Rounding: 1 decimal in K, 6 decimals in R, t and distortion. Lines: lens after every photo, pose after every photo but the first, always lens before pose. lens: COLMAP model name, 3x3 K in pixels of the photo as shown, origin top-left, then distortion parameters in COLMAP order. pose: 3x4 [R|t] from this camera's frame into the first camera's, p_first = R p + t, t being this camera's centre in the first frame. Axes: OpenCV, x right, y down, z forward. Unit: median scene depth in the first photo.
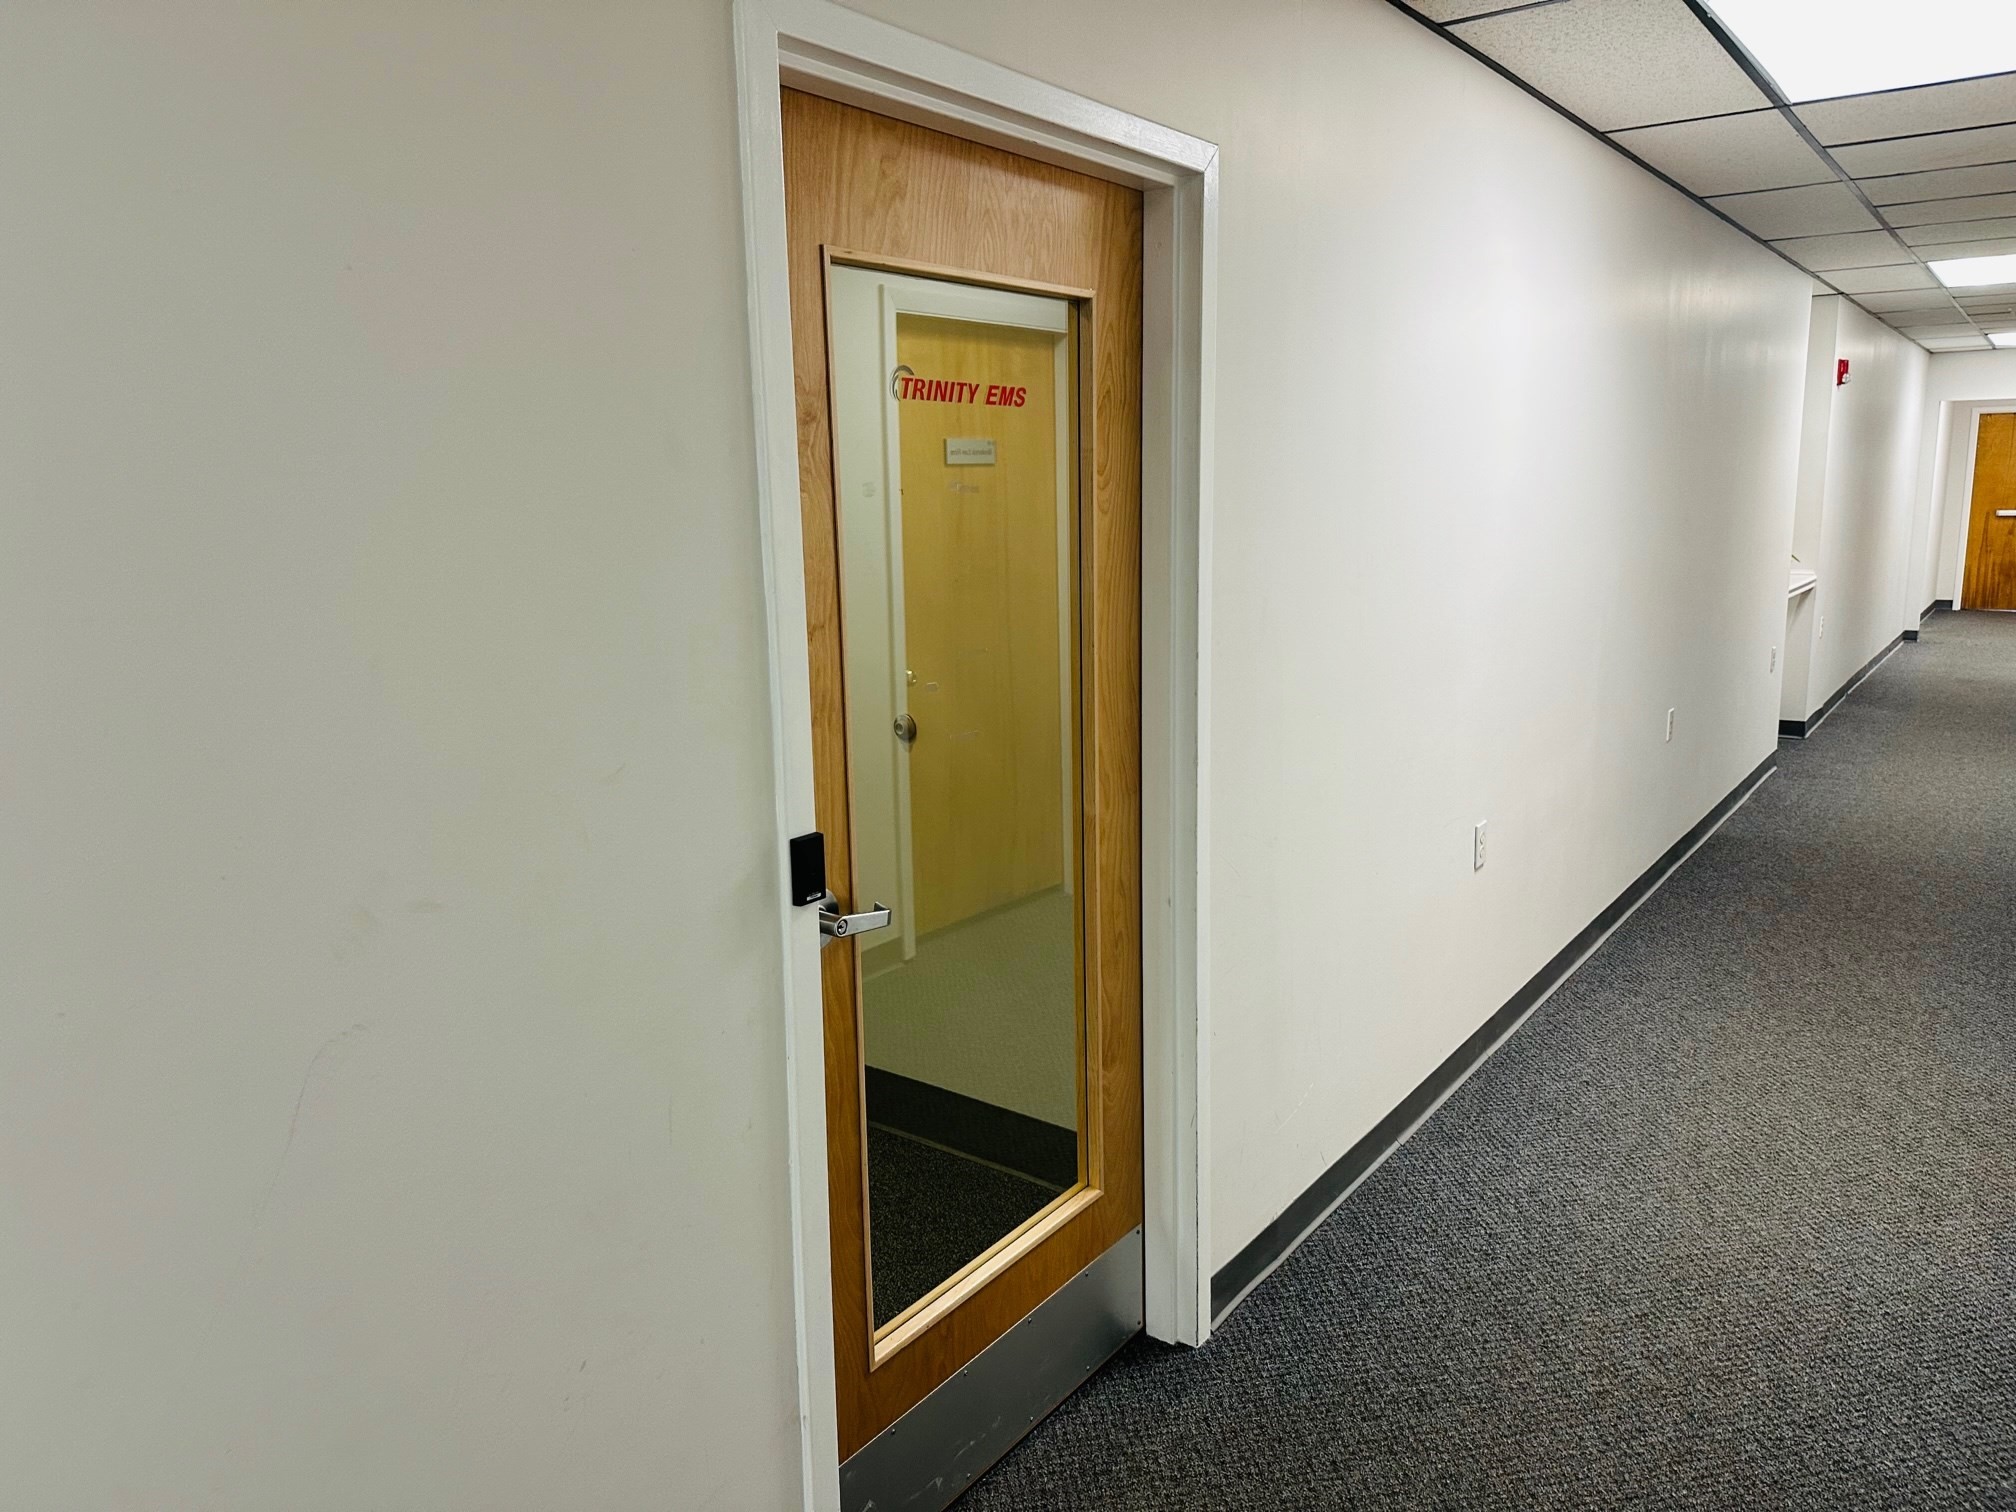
lens RADIAL K [[1415.3, 0, 994.4], [0, 1415.3, 766.7], [0, 0, 1]] dist [0.085437, -0.116599]
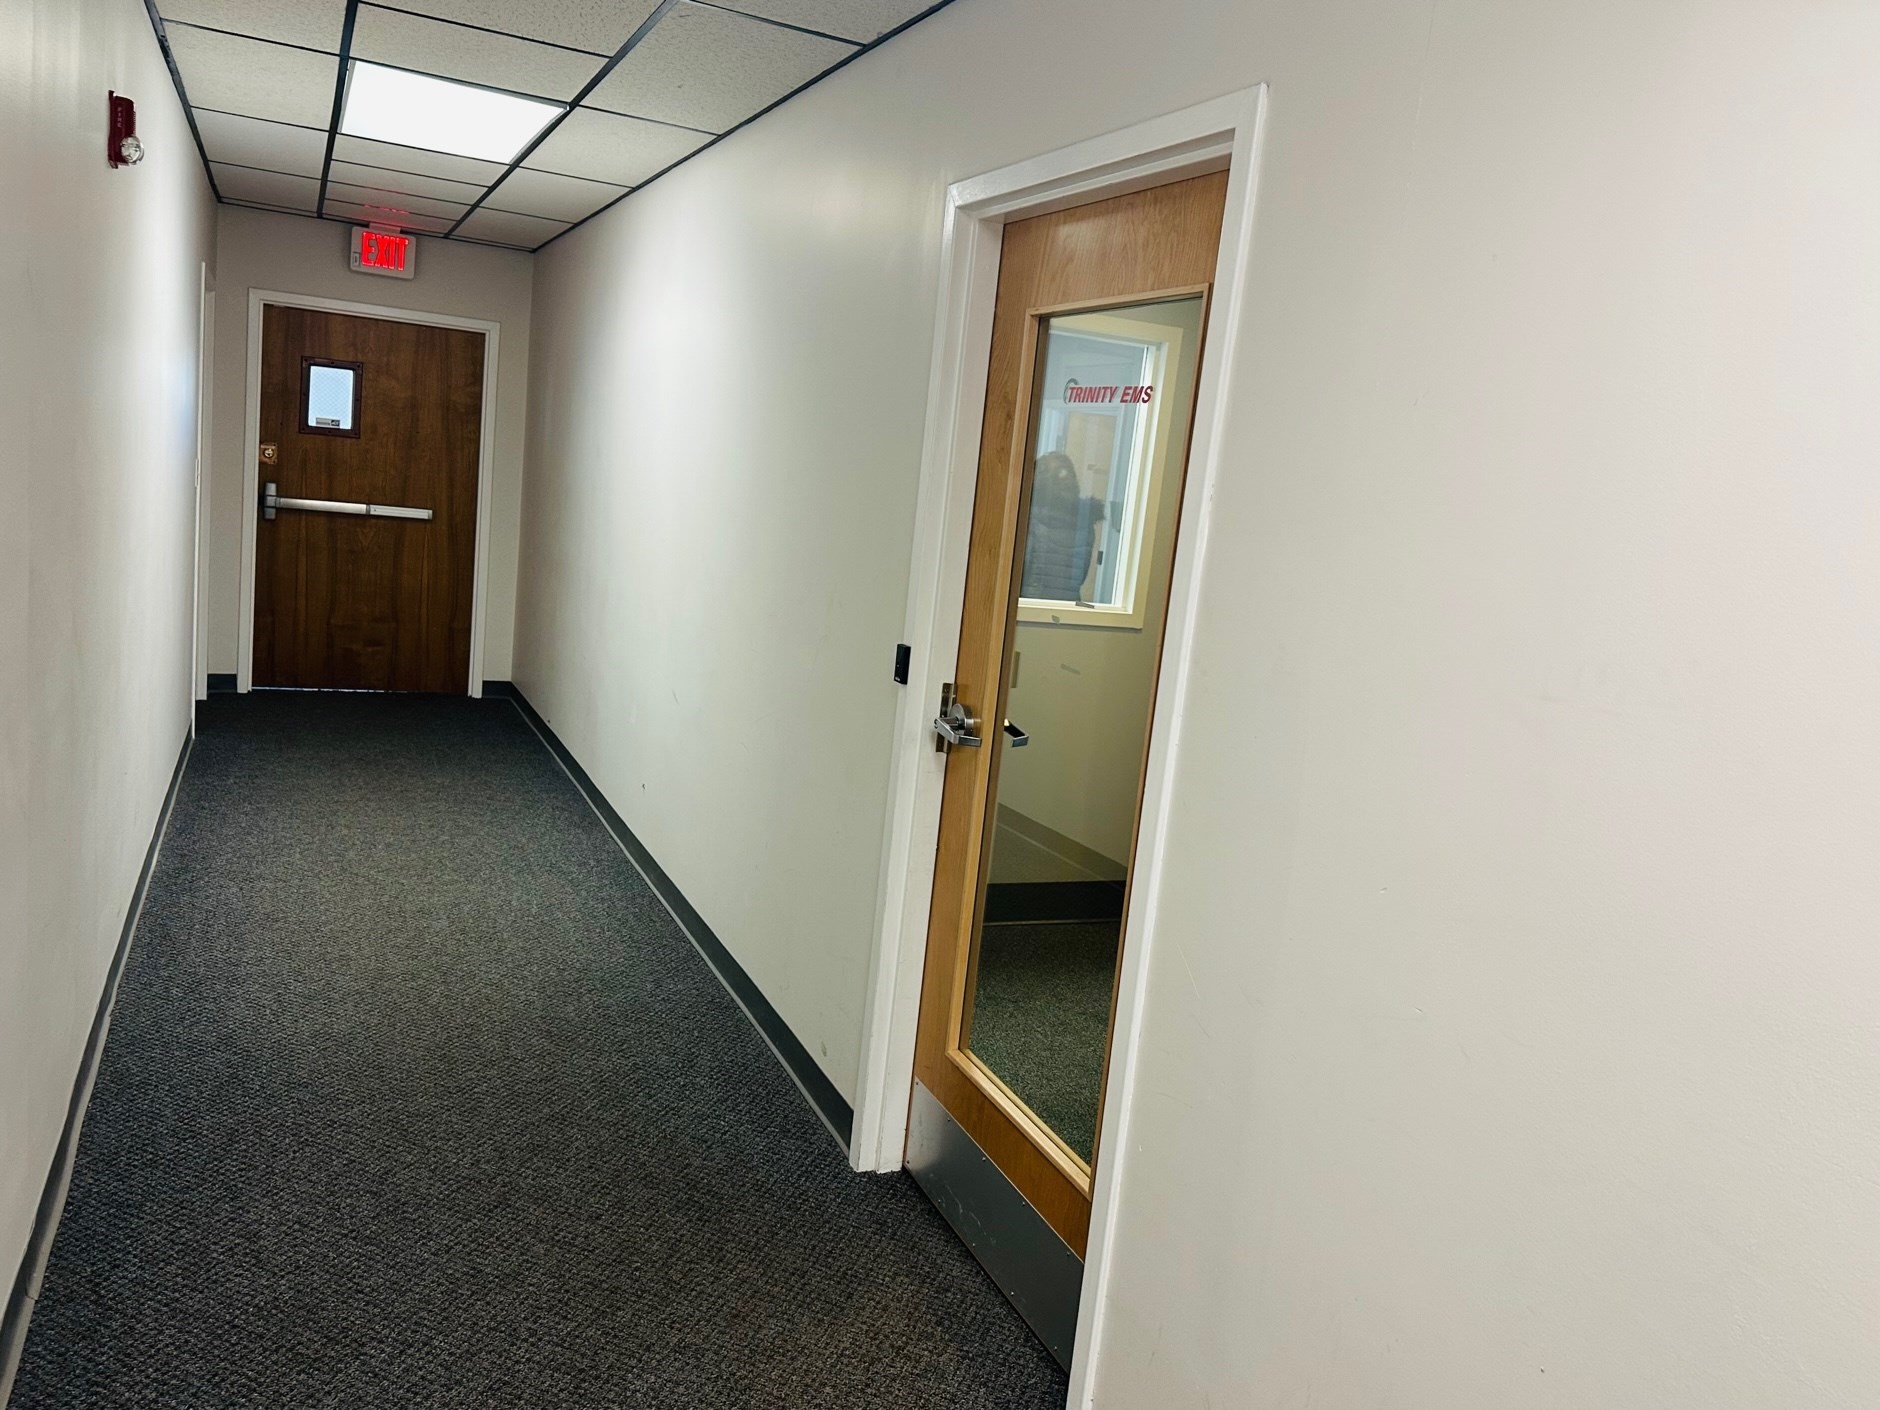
lens RADIAL K [[1386.5, 0, 940.0], [0, 1386.5, 705.0], [0, 0, 1]] dist [0.143662, -0.139387]
pose [[-0.471789, 0.107606, -0.875120, 1.164756], [-0.271741, 0.926466, 0.260418, -0.293876], [0.838792, 0.360668, -0.407856, 1.494293]]
